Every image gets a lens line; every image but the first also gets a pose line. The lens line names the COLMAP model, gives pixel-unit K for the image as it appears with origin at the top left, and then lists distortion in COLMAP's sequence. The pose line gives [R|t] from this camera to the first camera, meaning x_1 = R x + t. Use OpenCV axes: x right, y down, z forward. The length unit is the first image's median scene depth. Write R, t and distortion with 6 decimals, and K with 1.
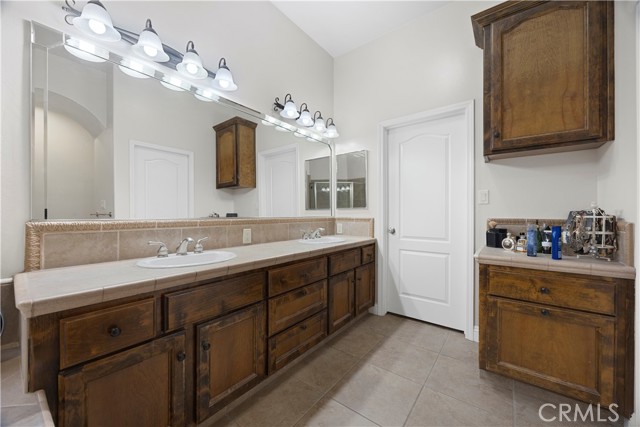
lens RADIAL K [[243.7, 0, 318.0], [0, 243.7, 210.9], [0, 0, 1]] dist [-0.000233, -0.000487]
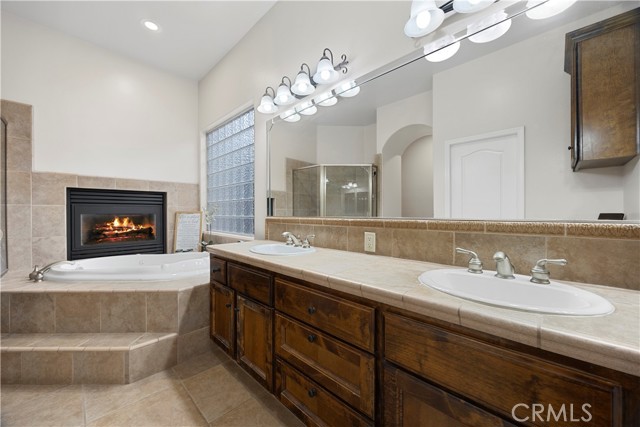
lens RADIAL K [[243.7, 0, 323.2], [0, 243.7, 212.8], [0, 0, 1]] dist [-0.000233, -0.000487]
pose [[-0.112121, -0.008423, -0.993659, 0.493723], [0.010742, 0.999895, -0.009688, 0.018214], [0.993637, -0.011760, -0.112019, 0.962251]]
